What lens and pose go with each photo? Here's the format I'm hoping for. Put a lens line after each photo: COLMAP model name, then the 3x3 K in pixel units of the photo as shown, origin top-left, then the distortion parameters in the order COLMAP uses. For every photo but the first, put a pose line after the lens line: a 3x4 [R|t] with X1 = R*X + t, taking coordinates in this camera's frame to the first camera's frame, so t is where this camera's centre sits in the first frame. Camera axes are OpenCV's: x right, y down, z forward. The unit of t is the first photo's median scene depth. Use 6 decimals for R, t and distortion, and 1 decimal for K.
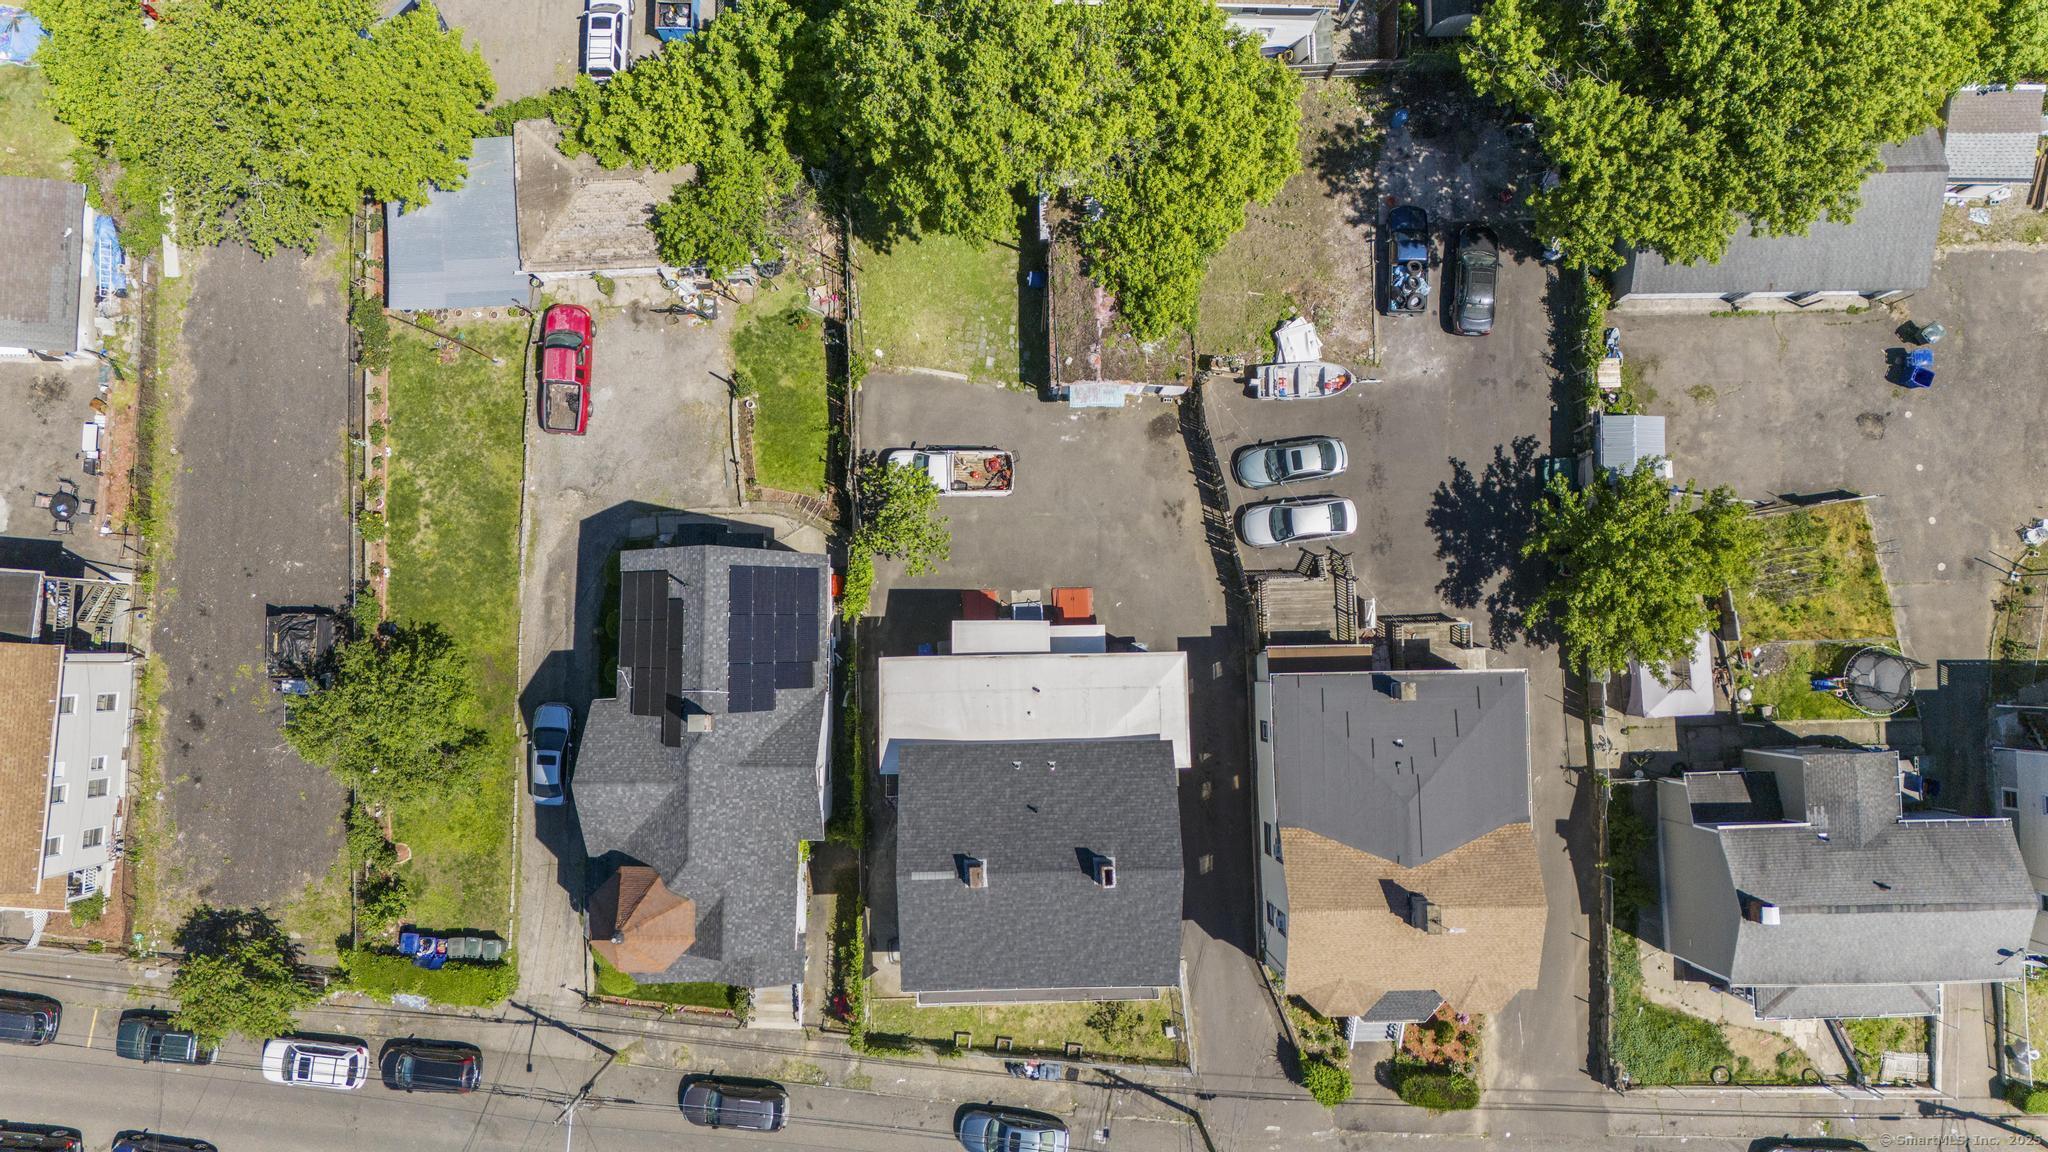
lens RADIAL K [[1507.1, 0, 1026.9], [0, 1507.1, 580.1], [0, 0, 1]] dist [0.068391, -0.060617]
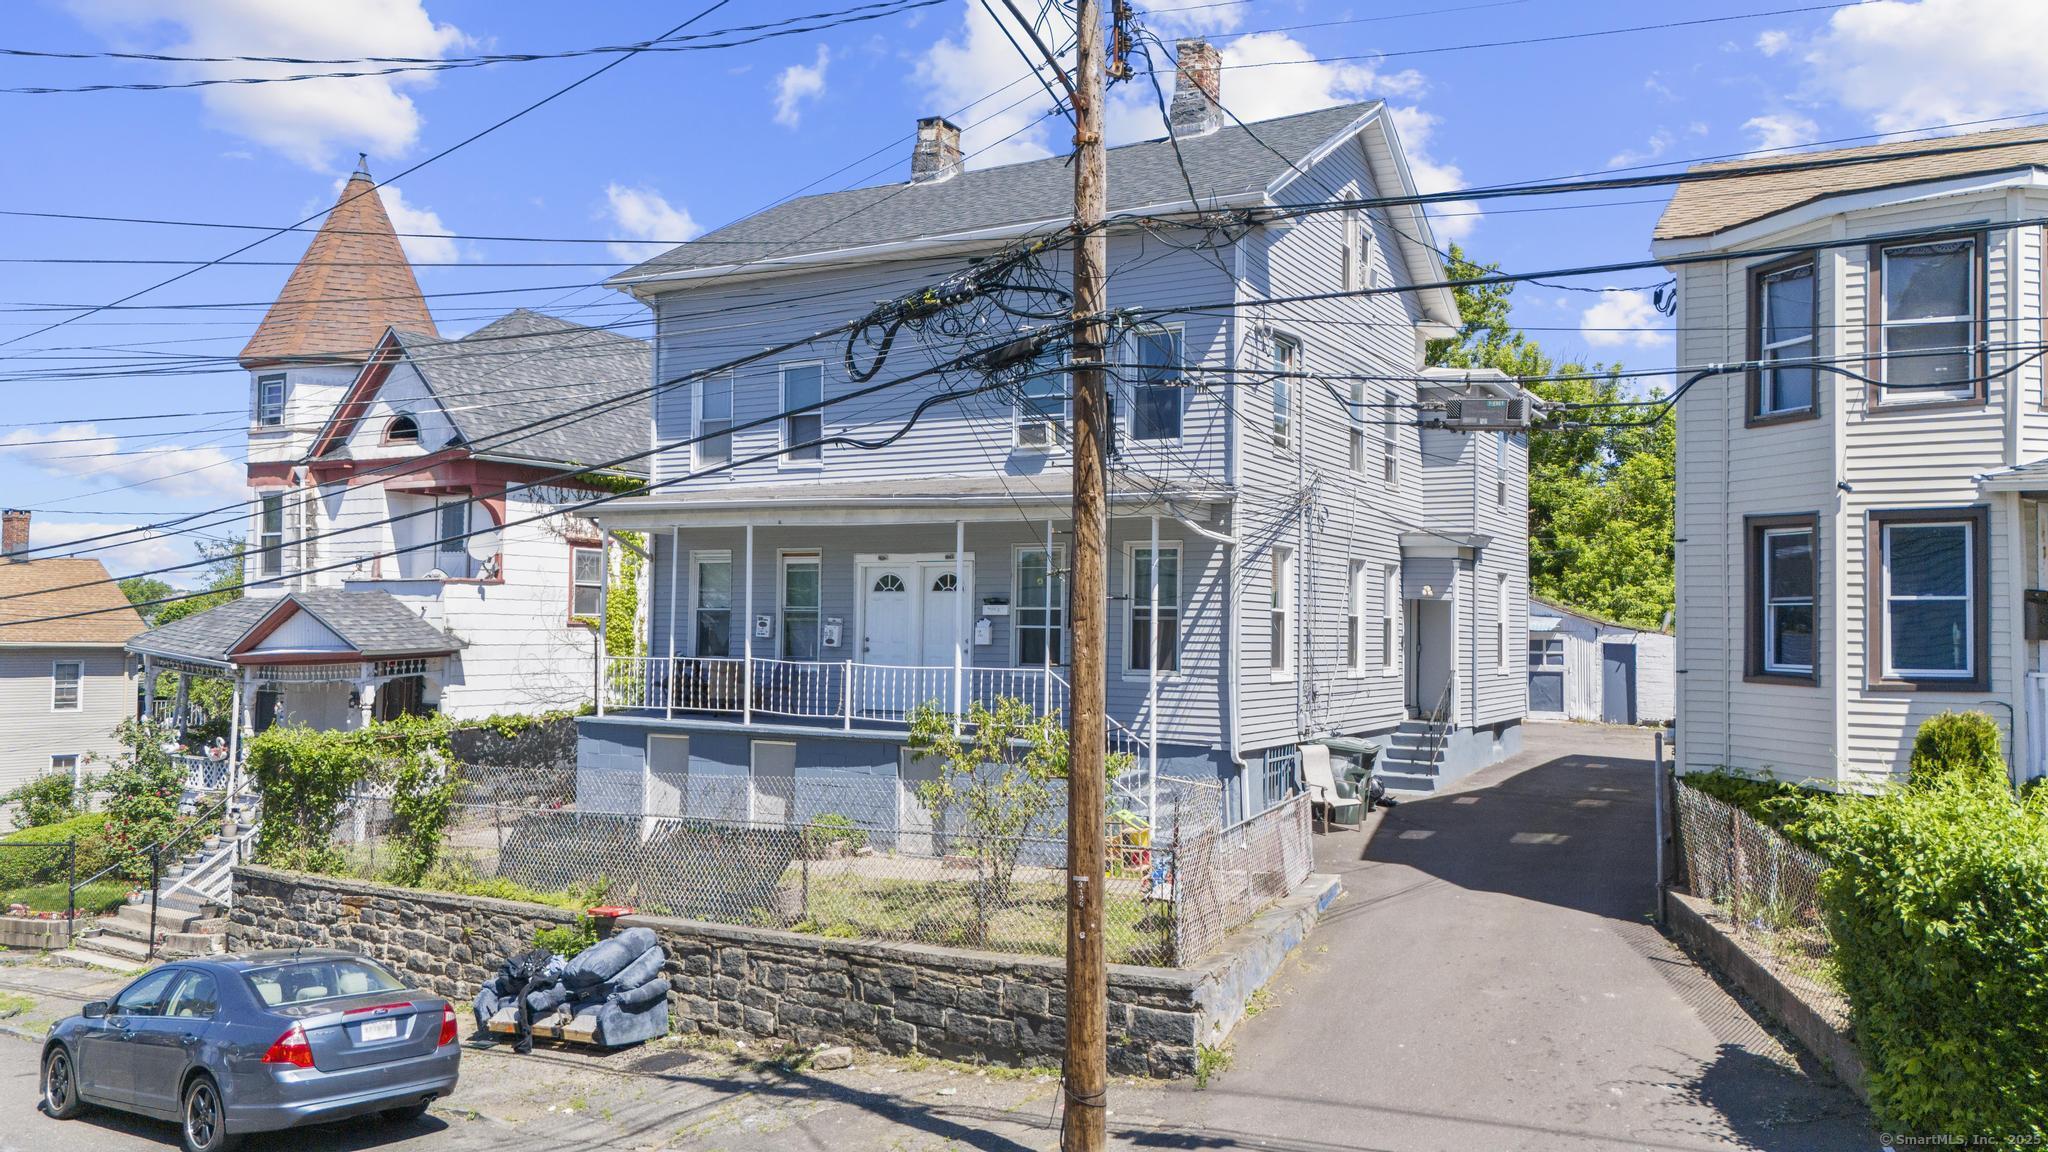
lens RADIAL K [[1507.1, 0, 1026.9], [0, 1507.1, 580.1], [0, 0, 1]] dist [0.068391, -0.060617]
pose [[0.857180, -0.030141, -0.514135, 0.188480], [-0.514180, 0.006832, -0.857655, 0.489033], [0.029363, 0.999522, -0.009642, 0.947801]]
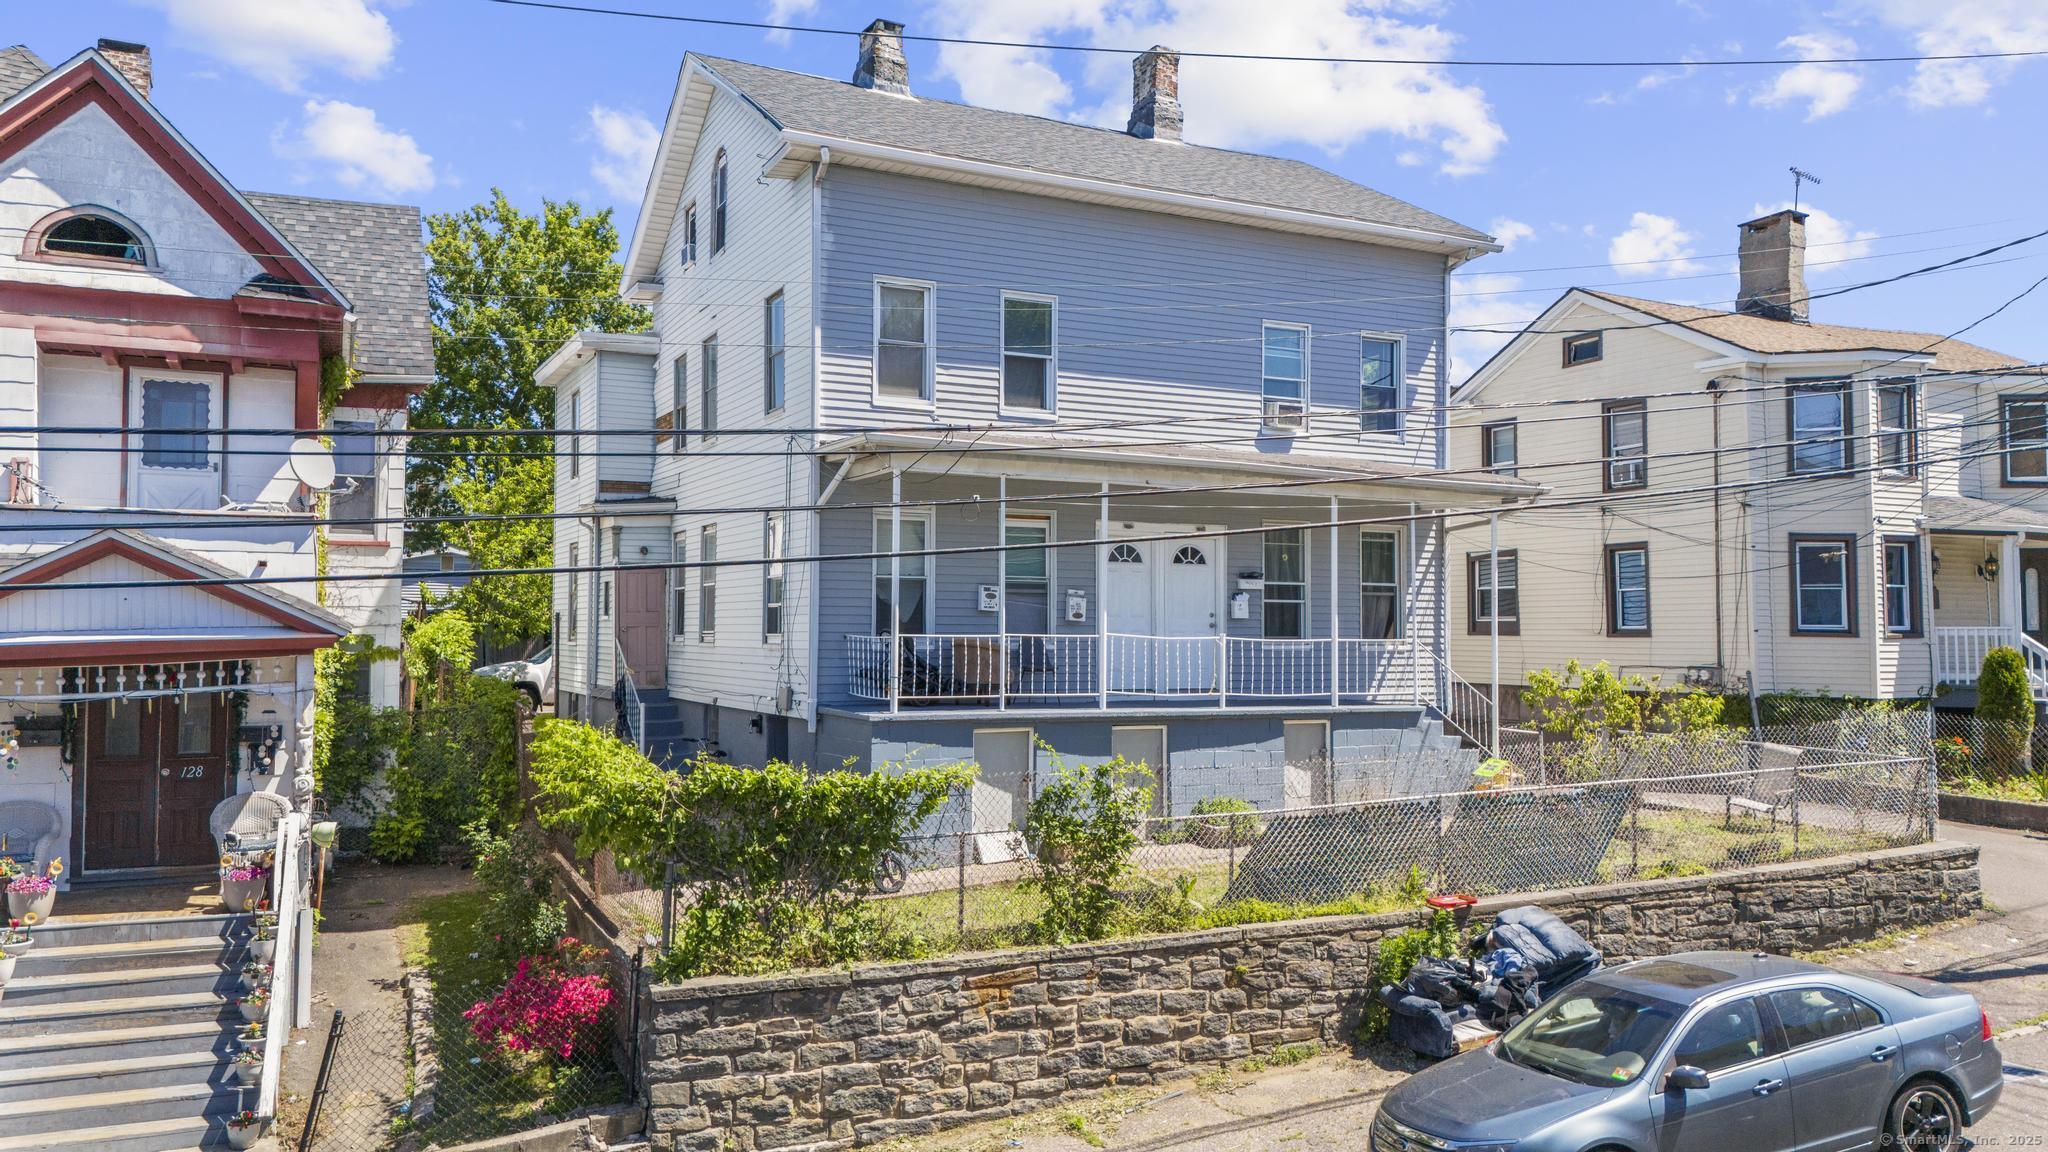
lens RADIAL K [[1515.4, 0, 1024.0], [0, 1515.4, 576.0], [0, 0, 1]] dist [0.071869, -0.059509]
pose [[0.901386, -0.002613, 0.433009, -0.148350], [0.433016, 0.007631, -0.901354, 0.490917], [-0.000949, 0.999967, 0.008010, 0.946641]]
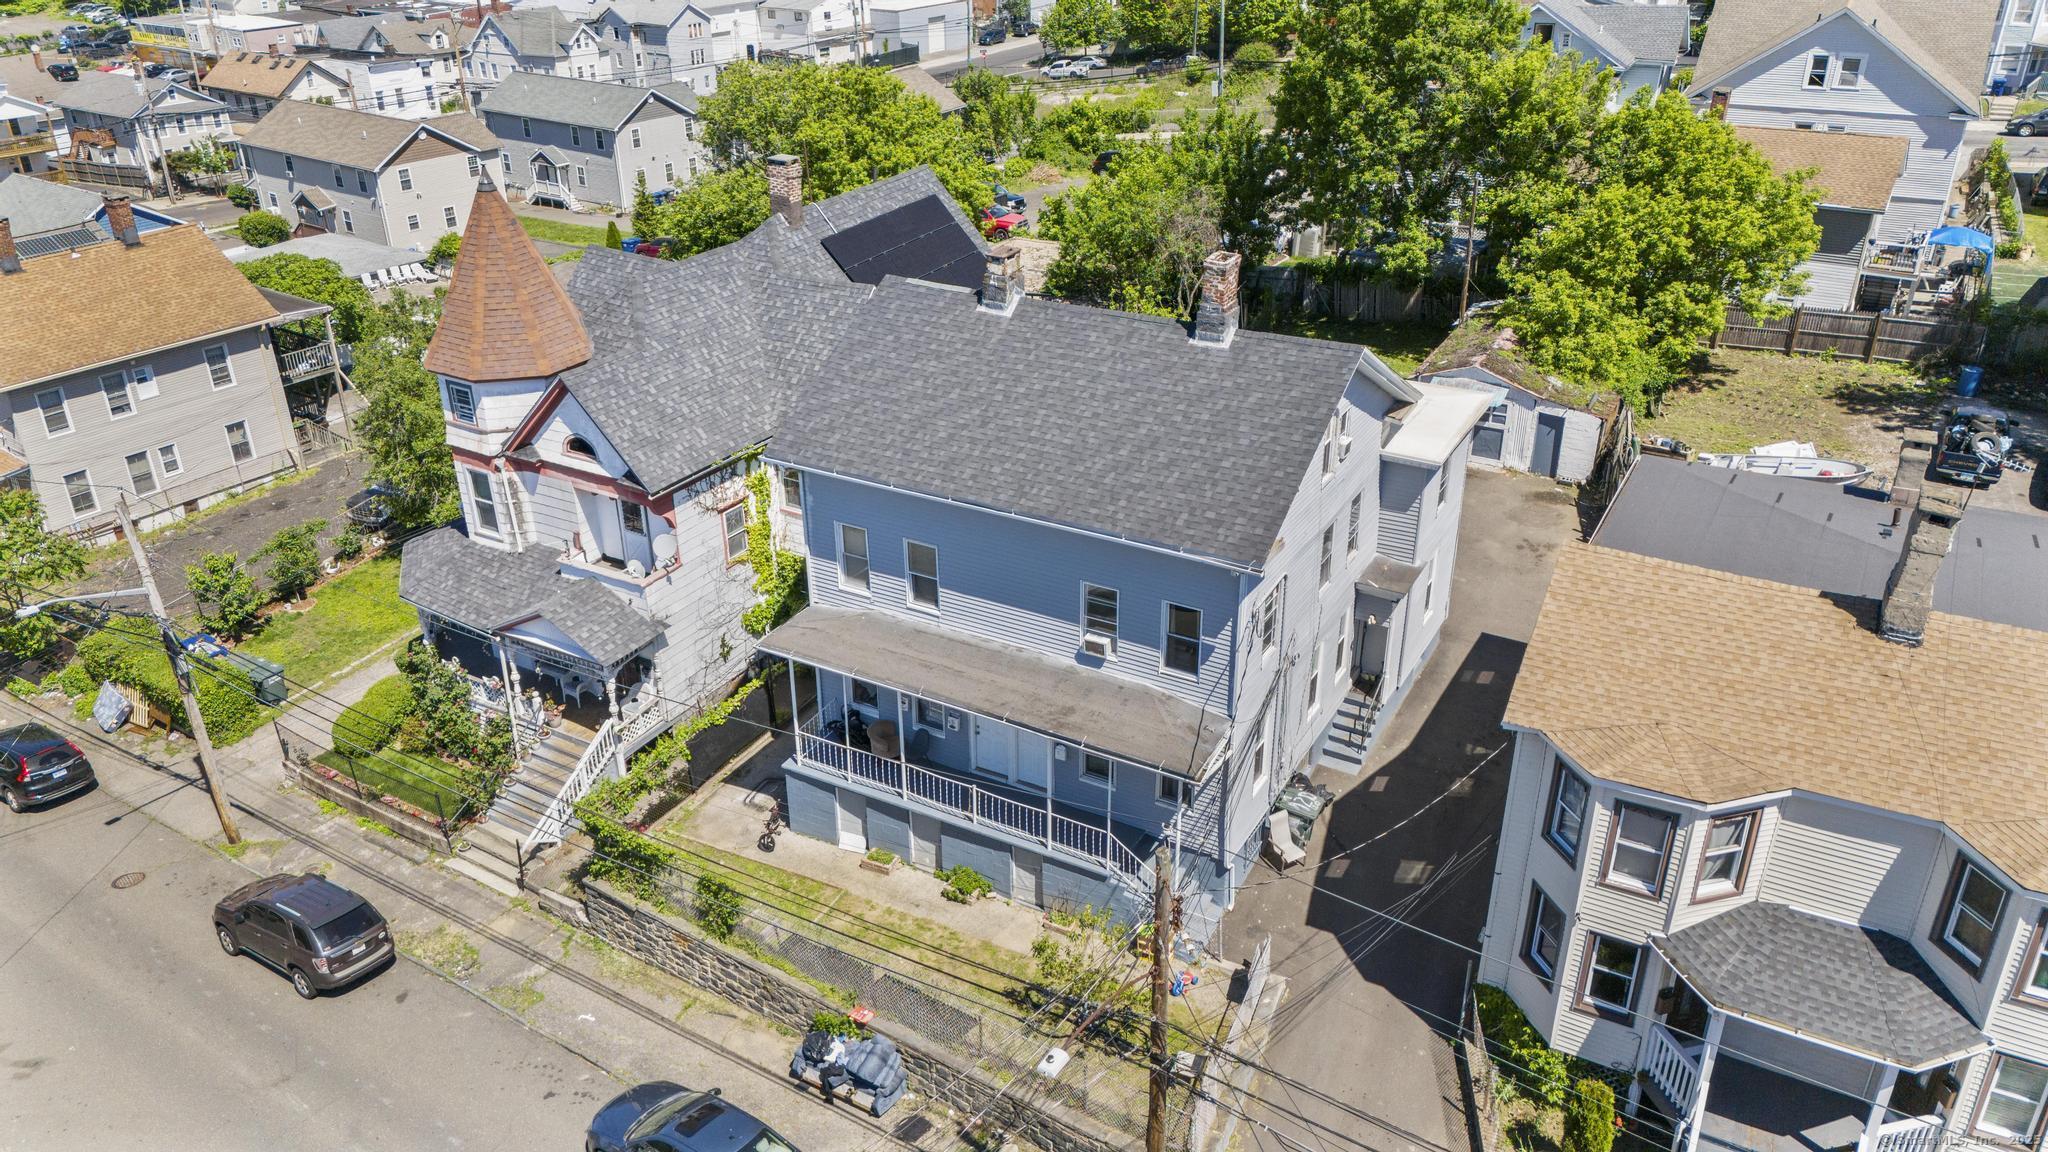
lens RADIAL K [[1507.1, 0, 1026.9], [0, 1507.1, 580.1], [0, 0, 1]] dist [0.068391, -0.060617]
pose [[0.861901, 0.201264, -0.465424, 0.215731], [-0.504412, 0.434266, -0.746312, 0.553485], [0.051912, 0.878013, 0.475814, 0.693745]]
